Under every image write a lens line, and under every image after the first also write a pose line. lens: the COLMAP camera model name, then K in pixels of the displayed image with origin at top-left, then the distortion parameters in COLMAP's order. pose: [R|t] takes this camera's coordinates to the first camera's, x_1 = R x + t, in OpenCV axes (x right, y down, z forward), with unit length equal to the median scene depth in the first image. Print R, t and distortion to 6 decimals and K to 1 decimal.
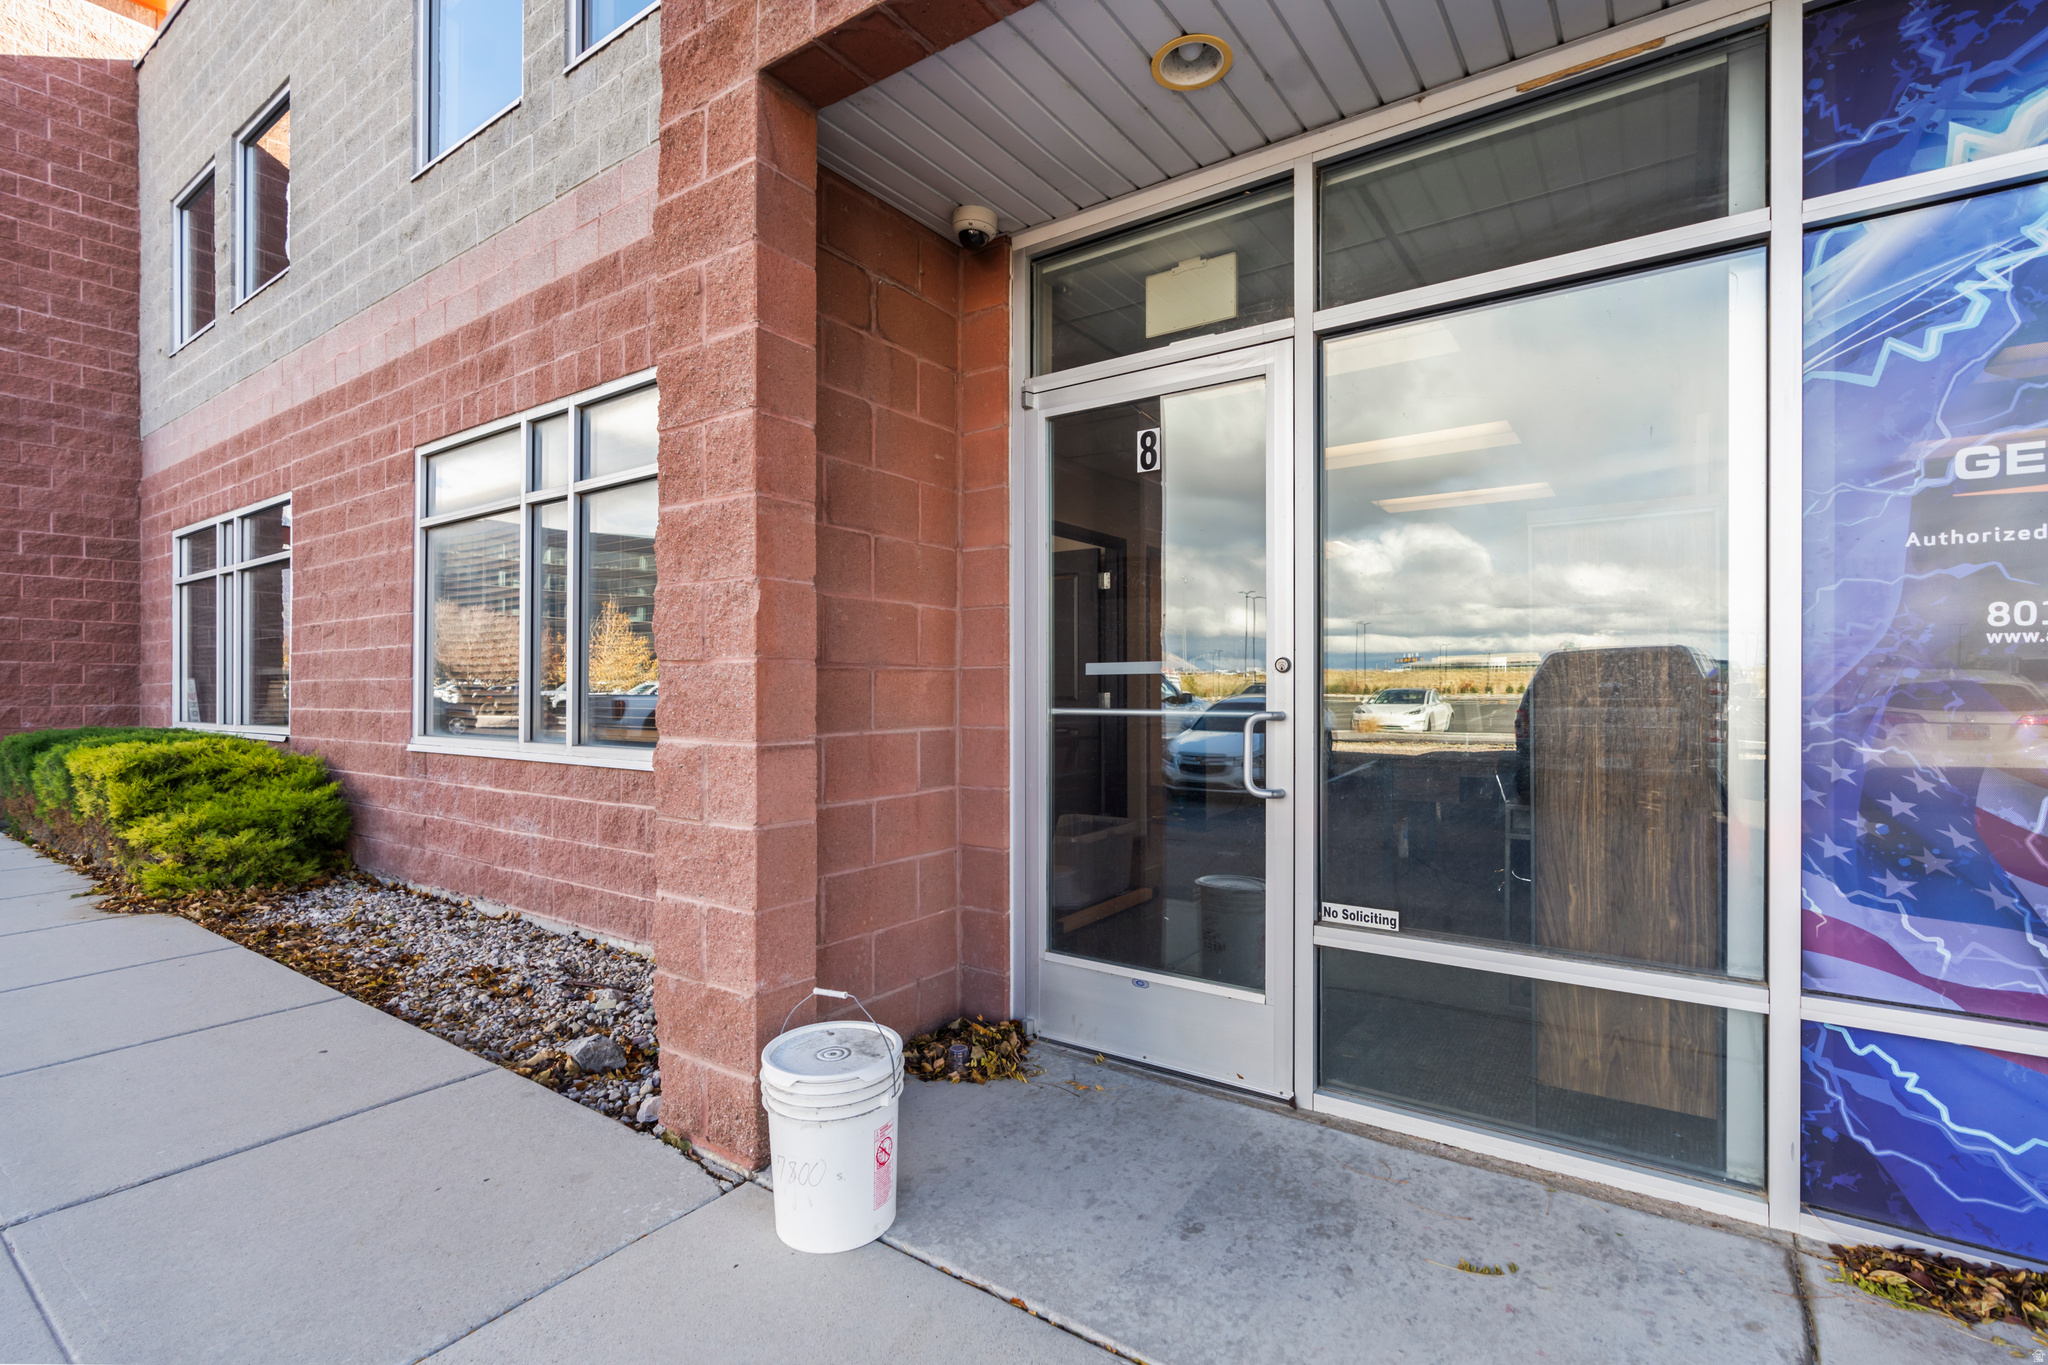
lens RADIAL K [[928.9, 0, 1052.7], [0, 928.9, 691.8], [0, 0, 1]] dist [-0.001348, 0.000397]
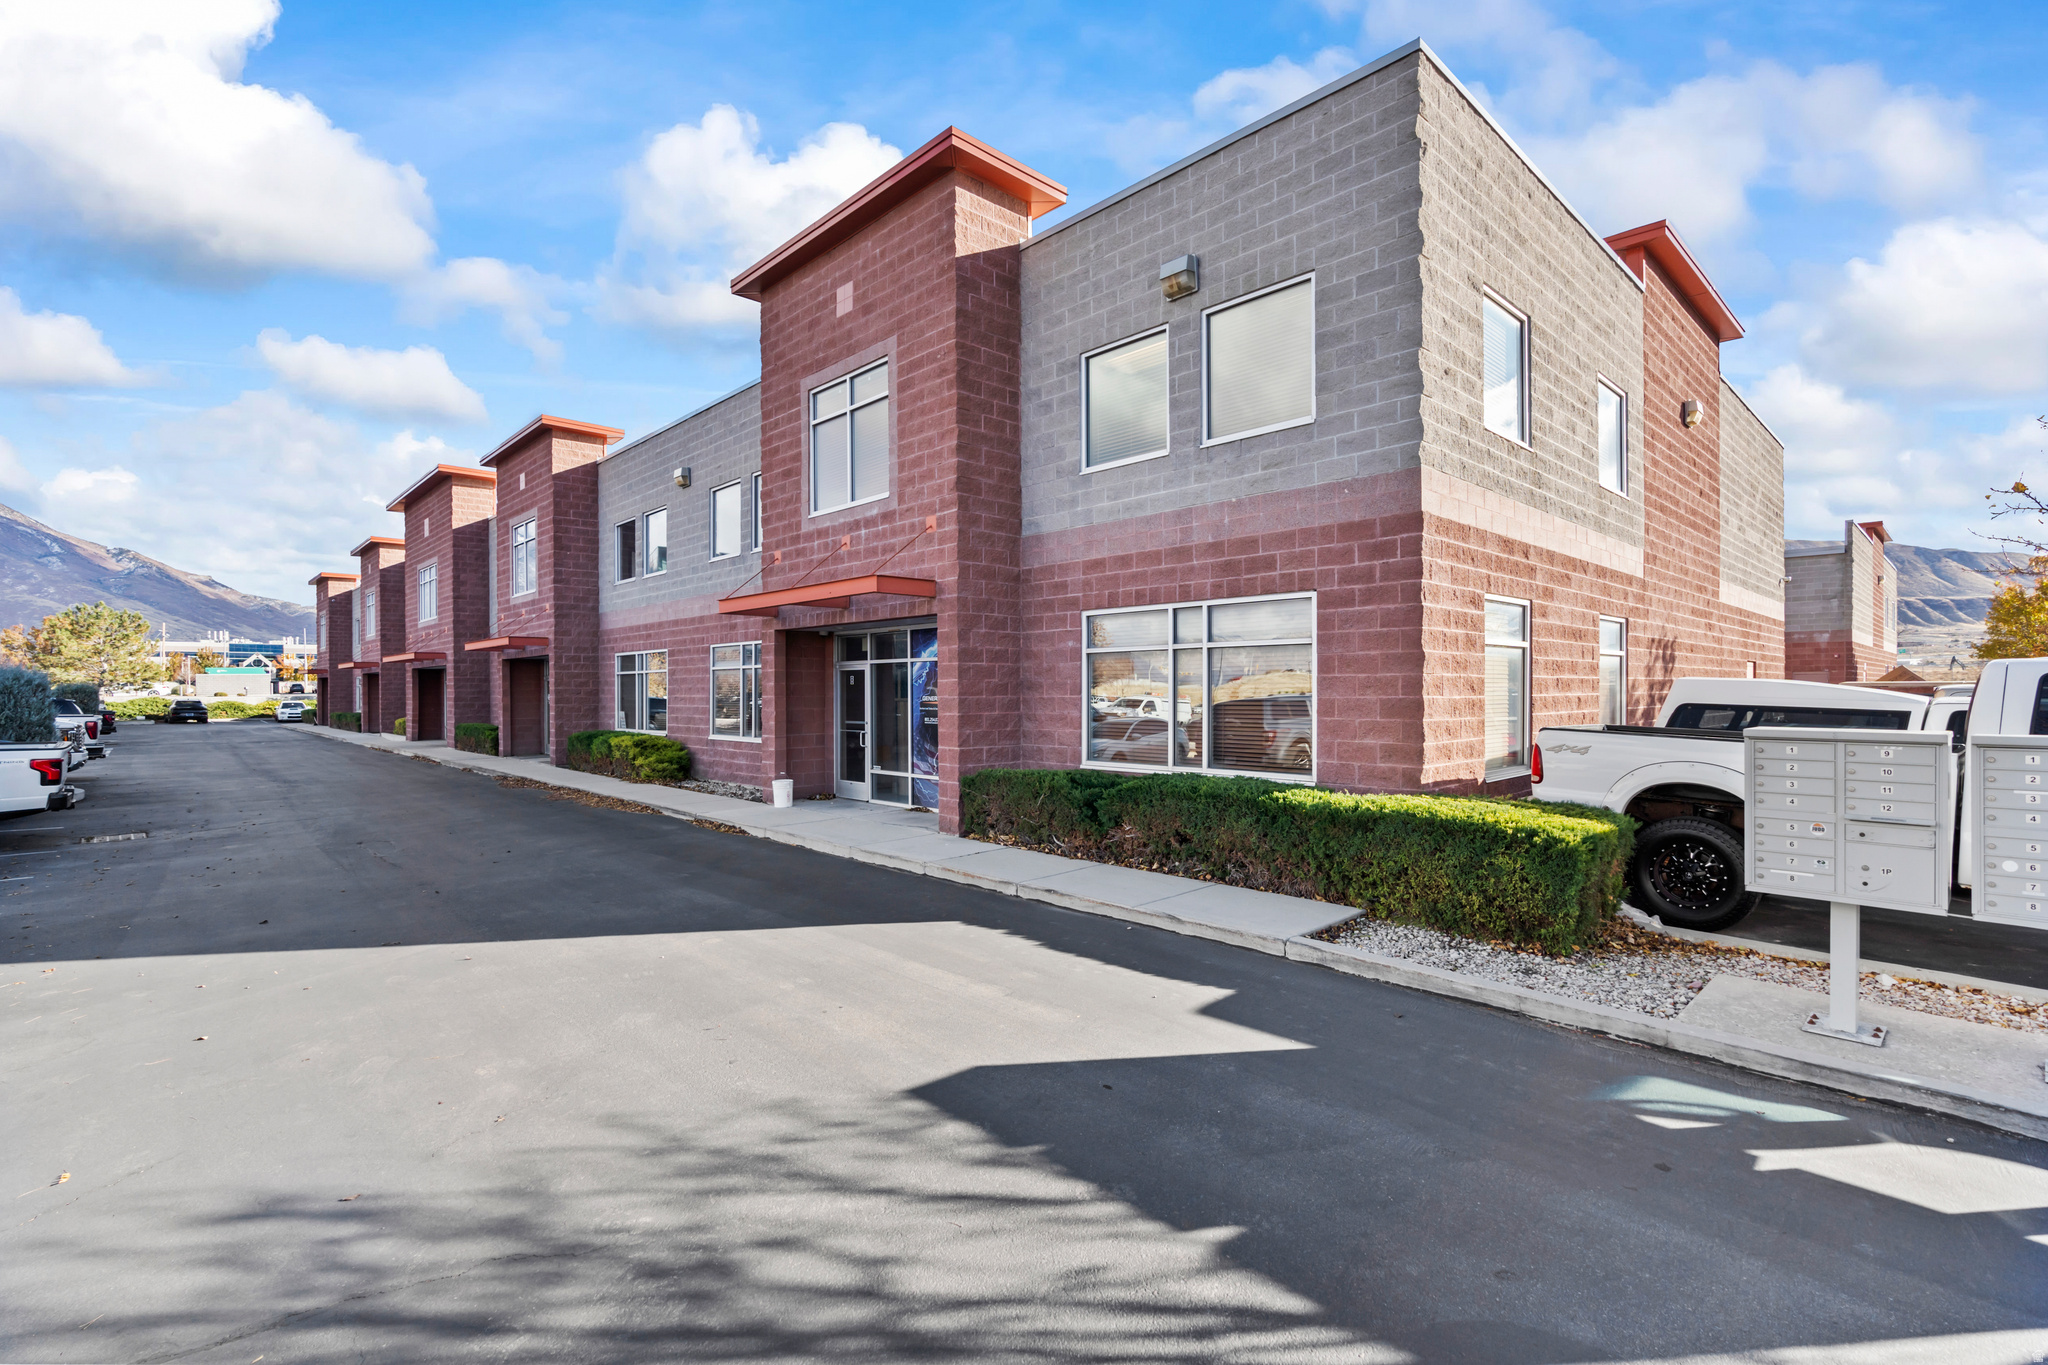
lens RADIAL K [[928.9, 0, 1052.7], [0, 928.9, 691.8], [0, 0, 1]] dist [-0.001348, 0.000397]
pose [[0.981123, -0.003163, -0.193359, 1.369910], [0.003171, 0.999995, -0.000265, -0.118875], [0.193359, -0.000353, 0.981128, -2.402811]]
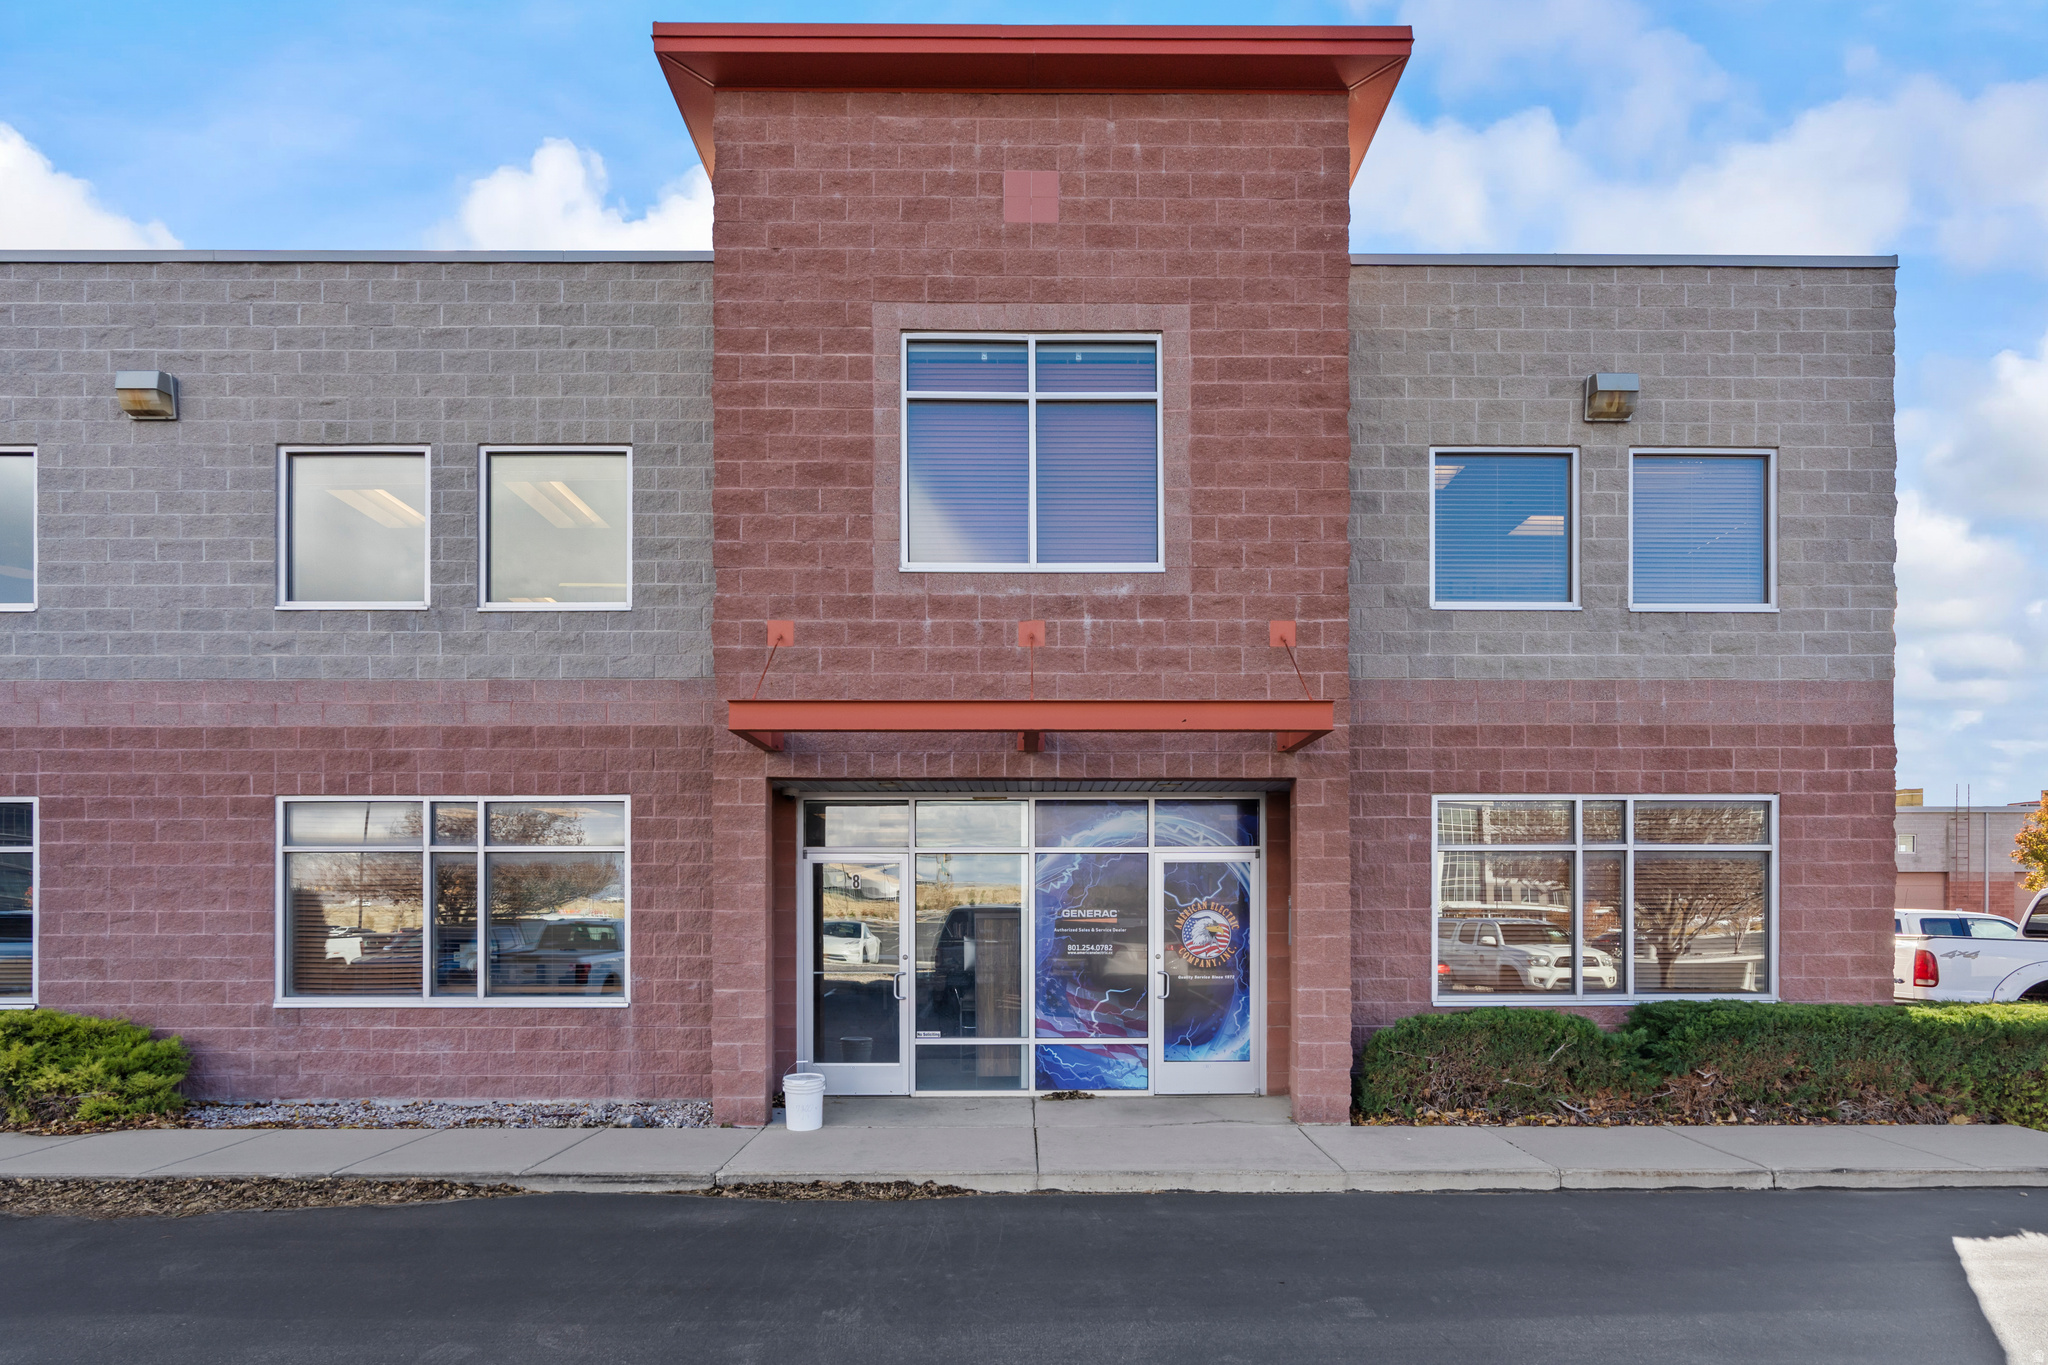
lens RADIAL K [[978.8, 0, 1026.1], [0, 978.8, 910.7], [0, 0, 1]] dist [-0.002134, -0.000225]
pose [[0.820571, -0.002688, 0.571538, -0.747103], [0.001412, 0.999995, 0.002676, -0.110329], [-0.571542, -0.001389, 0.820571, -1.111400]]
